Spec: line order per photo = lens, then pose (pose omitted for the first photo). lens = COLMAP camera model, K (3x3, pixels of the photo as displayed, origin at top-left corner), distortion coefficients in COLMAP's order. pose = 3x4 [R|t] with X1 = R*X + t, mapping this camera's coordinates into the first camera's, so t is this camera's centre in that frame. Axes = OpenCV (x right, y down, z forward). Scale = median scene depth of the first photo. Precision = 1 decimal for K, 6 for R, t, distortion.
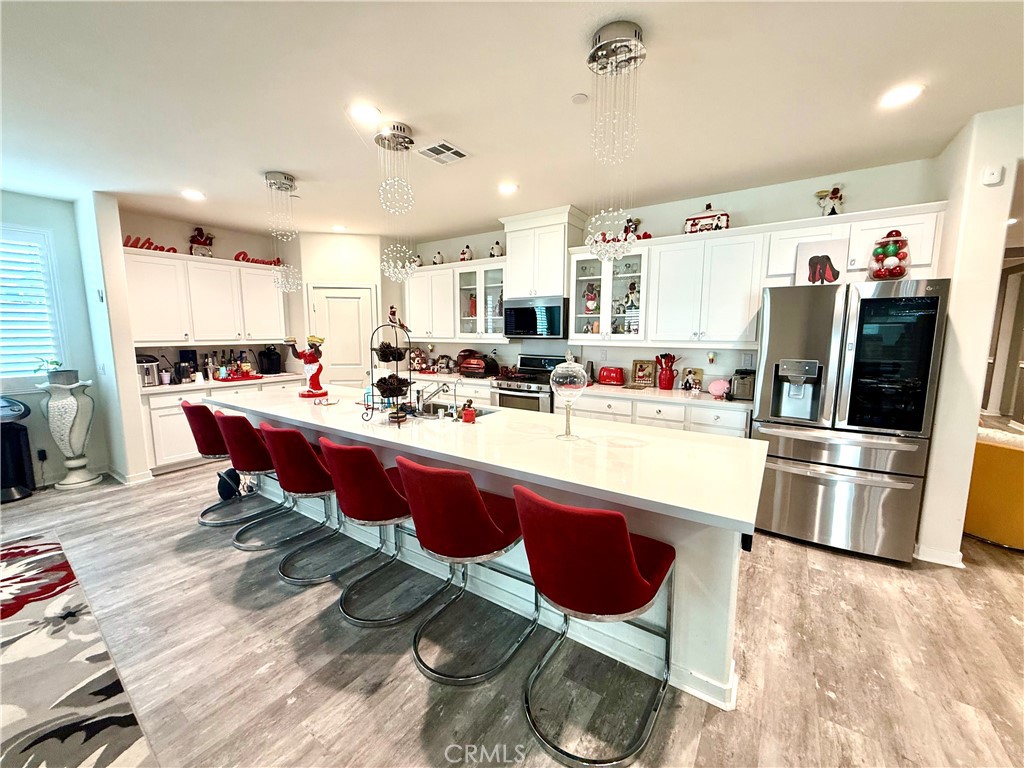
lens RADIAL K [[406.8, 0, 509.3], [0, 406.8, 383.6], [0, 0, 1]] dist [-0.001152, 0.000225]
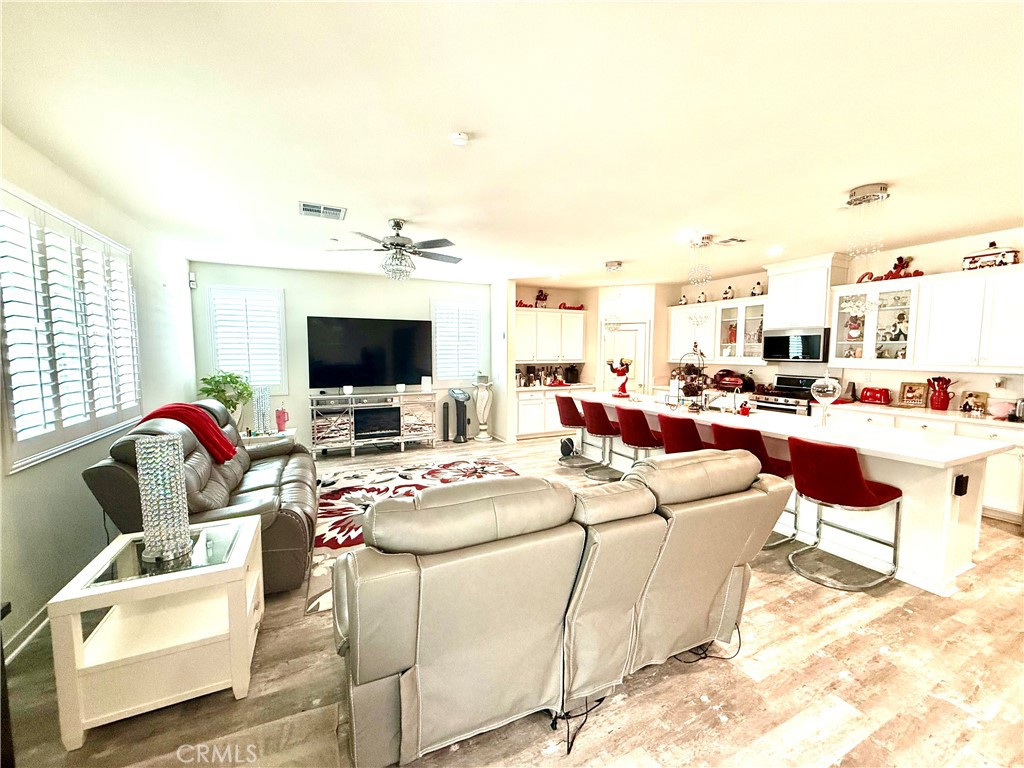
lens RADIAL K [[406.8, 0, 509.3], [0, 406.8, 383.6], [0, 0, 1]] dist [-0.001152, 0.000225]
pose [[0.864725, 0.039091, -0.500722, -0.064973], [-0.063488, 0.997477, -0.031770, 0.050270], [0.498217, 0.059262, 0.865025, -0.502746]]
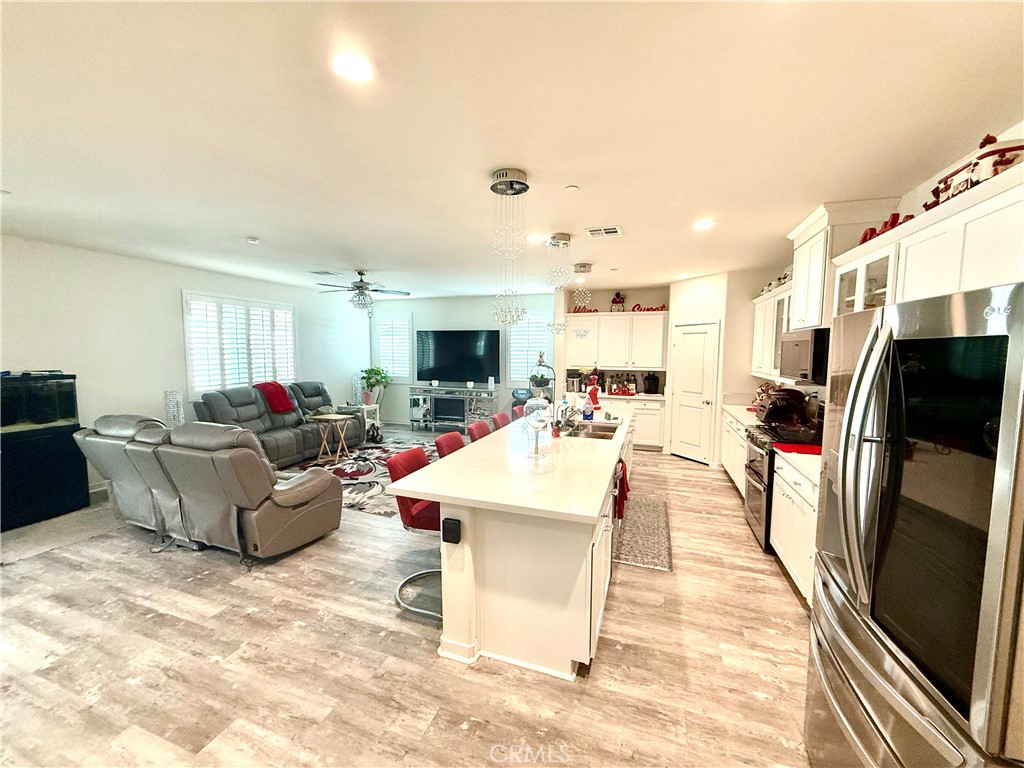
lens RADIAL K [[406.8, 0, 509.3], [0, 406.8, 383.6], [0, 0, 1]] dist [-0.001152, 0.000225]
pose [[0.255926, 0.079000, -0.963463, 0.730731], [-0.130440, 0.990362, 0.046556, -0.077612], [0.957855, 0.113759, 0.263765, 0.299349]]
